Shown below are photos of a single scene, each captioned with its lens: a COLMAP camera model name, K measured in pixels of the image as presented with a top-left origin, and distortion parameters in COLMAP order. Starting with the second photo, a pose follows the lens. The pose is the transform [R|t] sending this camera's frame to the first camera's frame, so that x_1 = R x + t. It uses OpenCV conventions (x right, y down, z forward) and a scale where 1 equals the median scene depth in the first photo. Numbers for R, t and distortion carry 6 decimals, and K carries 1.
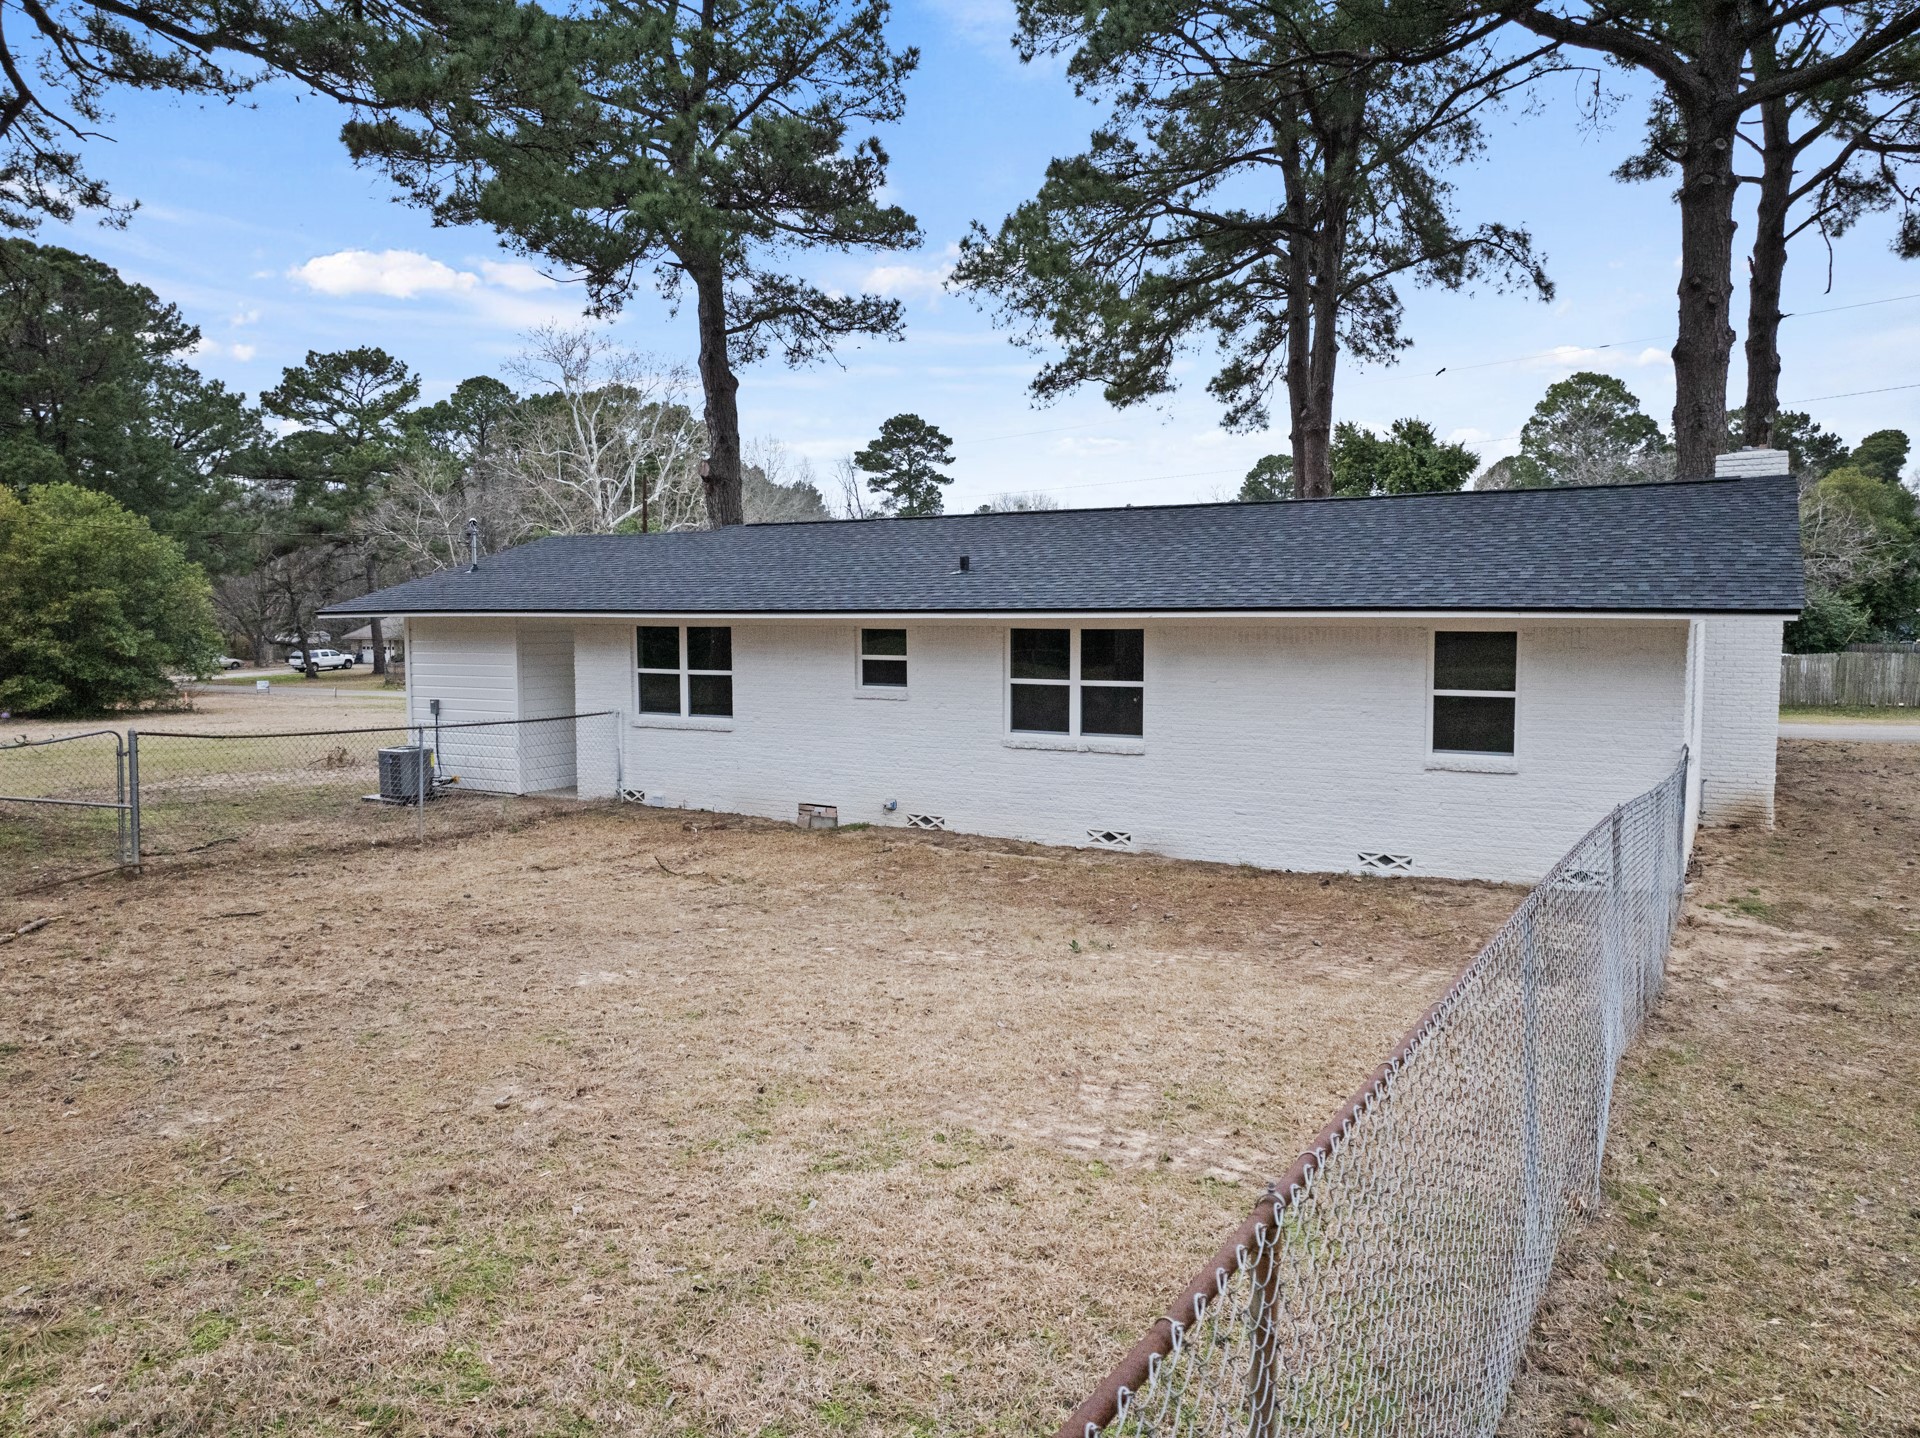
lens RADIAL K [[1348.8, 0, 963.6], [0, 1348.8, 713.6], [0, 0, 1]] dist [-0.008861, -0.001284]
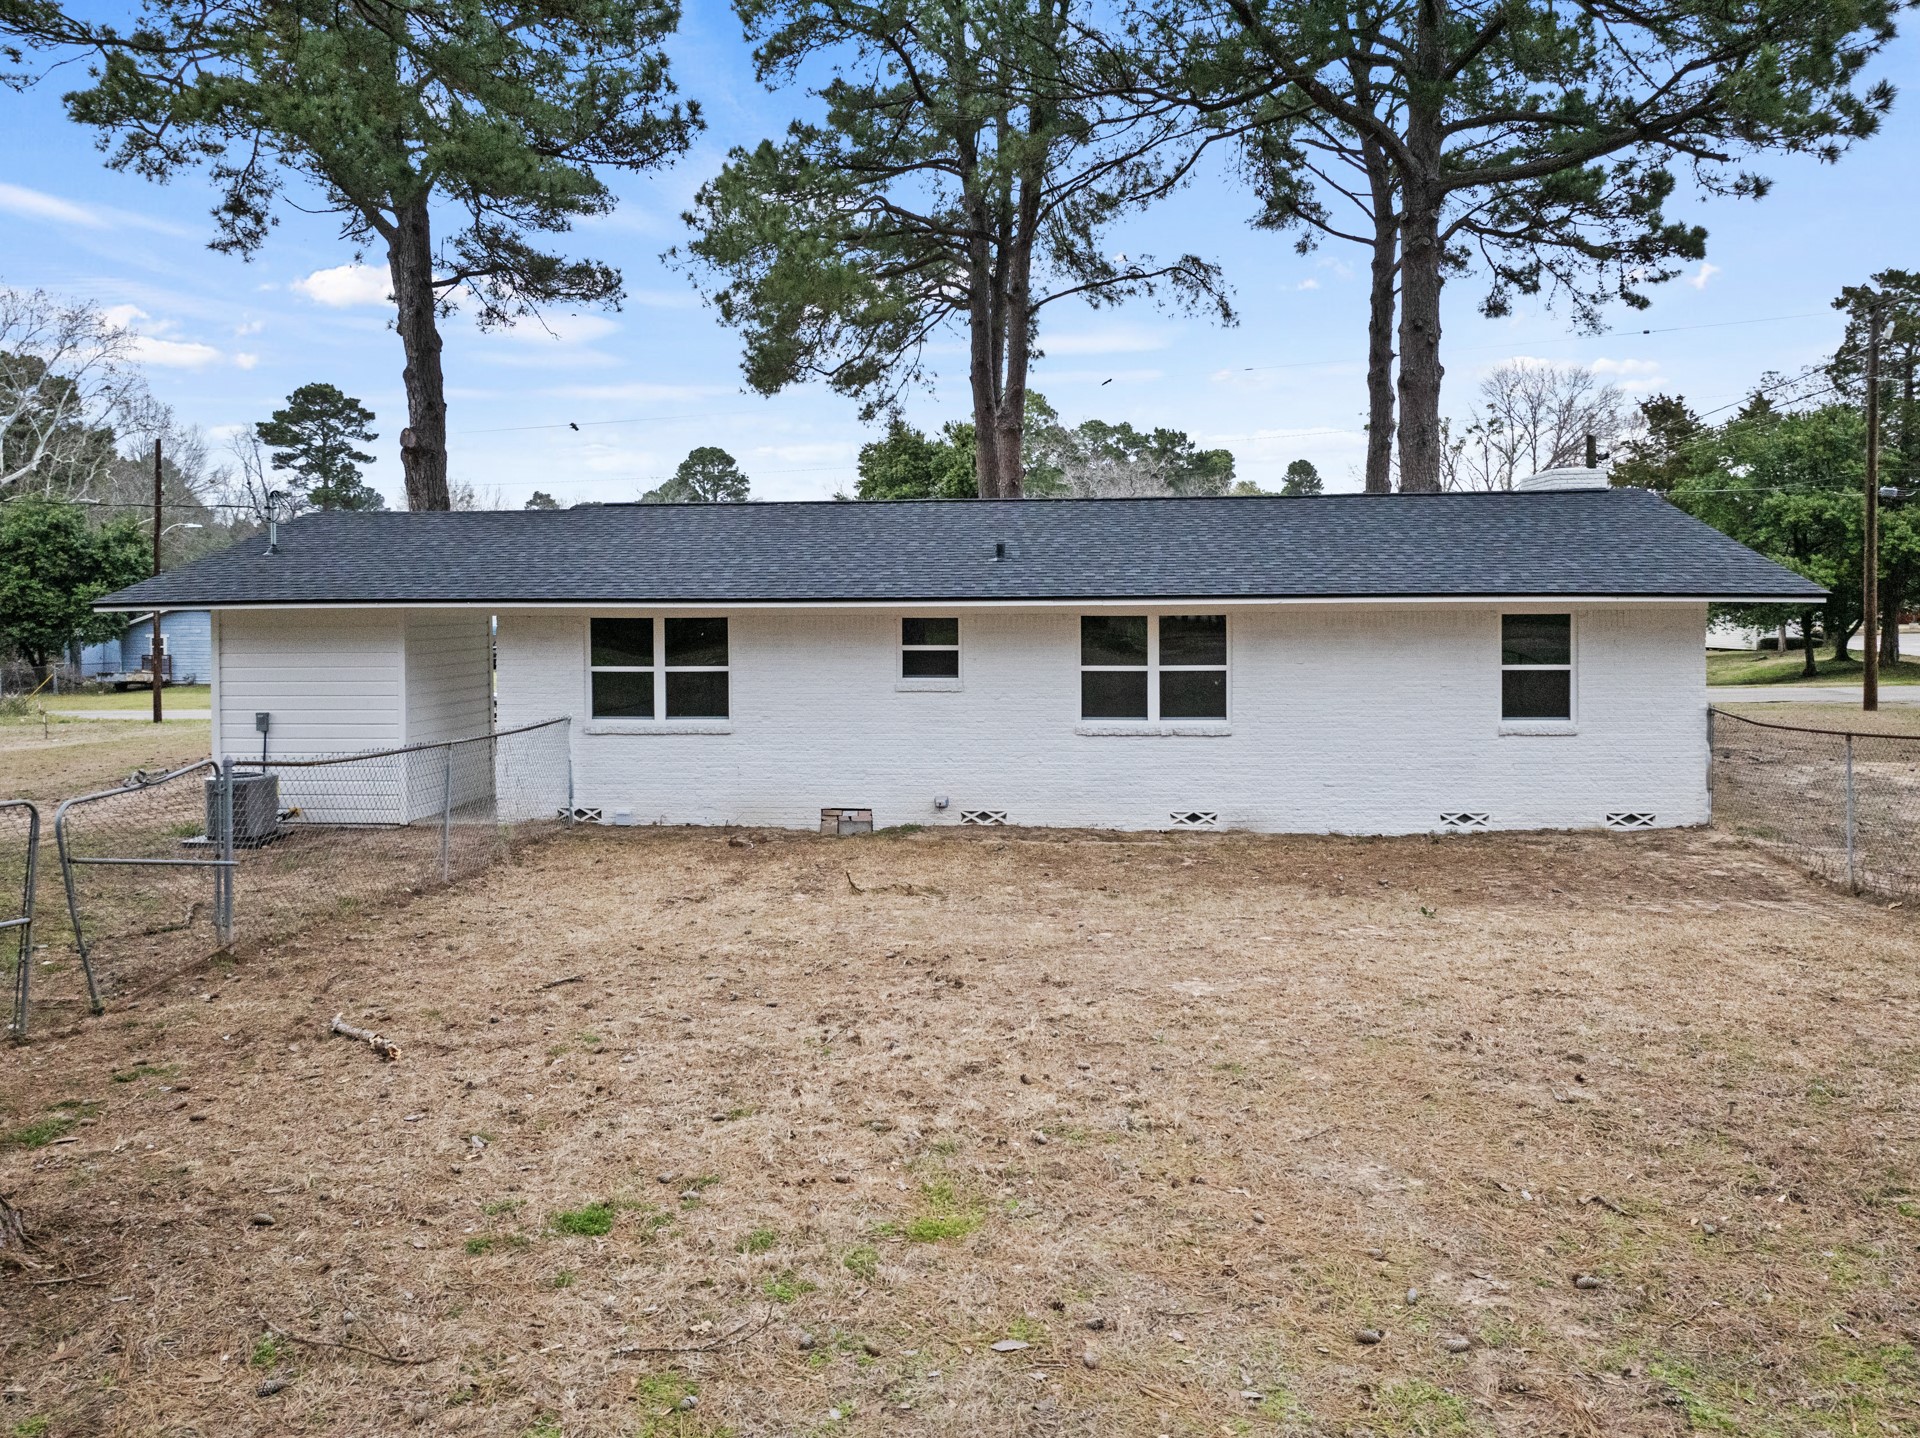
lens RADIAL K [[1387.7, 0, 967.2], [0, 1387.7, 614.3], [0, 0, 1]] dist [-0.014917, -0.001733]
pose [[0.902324, -0.006129, 0.431016, -0.274110], [0.035831, 0.997505, -0.060828, -0.002710], [-0.429567, 0.070331, 0.900292, 0.062636]]
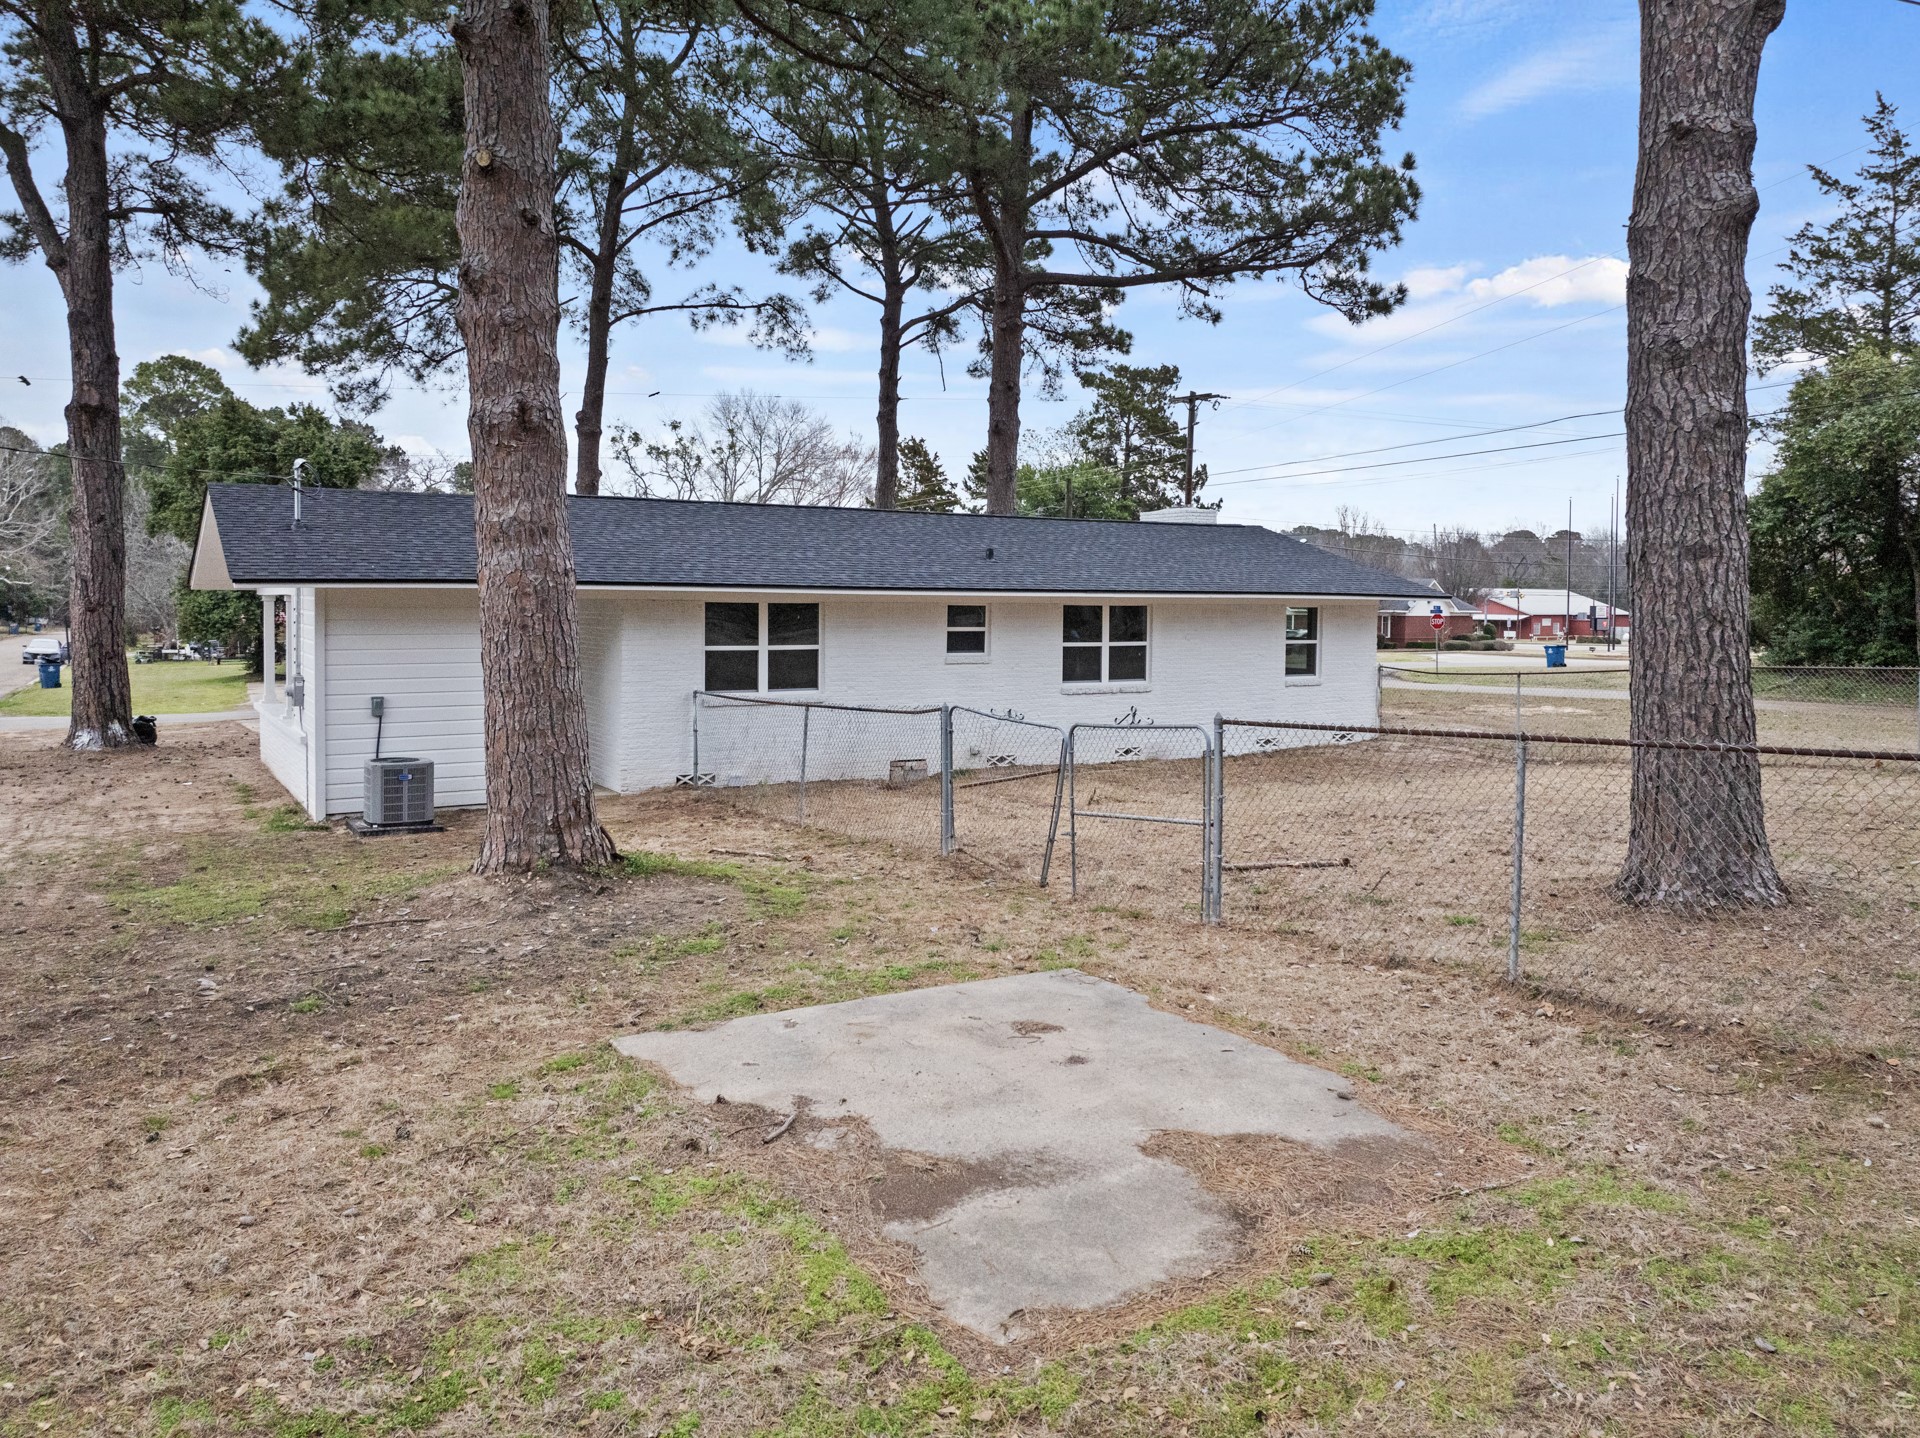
lens RADIAL K [[1376.1, 0, 960.2], [0, 1376.1, 650.4], [0, 0, 1]] dist [-0.004109, -0.020026]
pose [[0.468229, -0.021291, 0.883351, -0.687388], [0.059604, 0.998194, -0.007535, -0.008104], [-0.881595, 0.056179, 0.468652, 0.257339]]
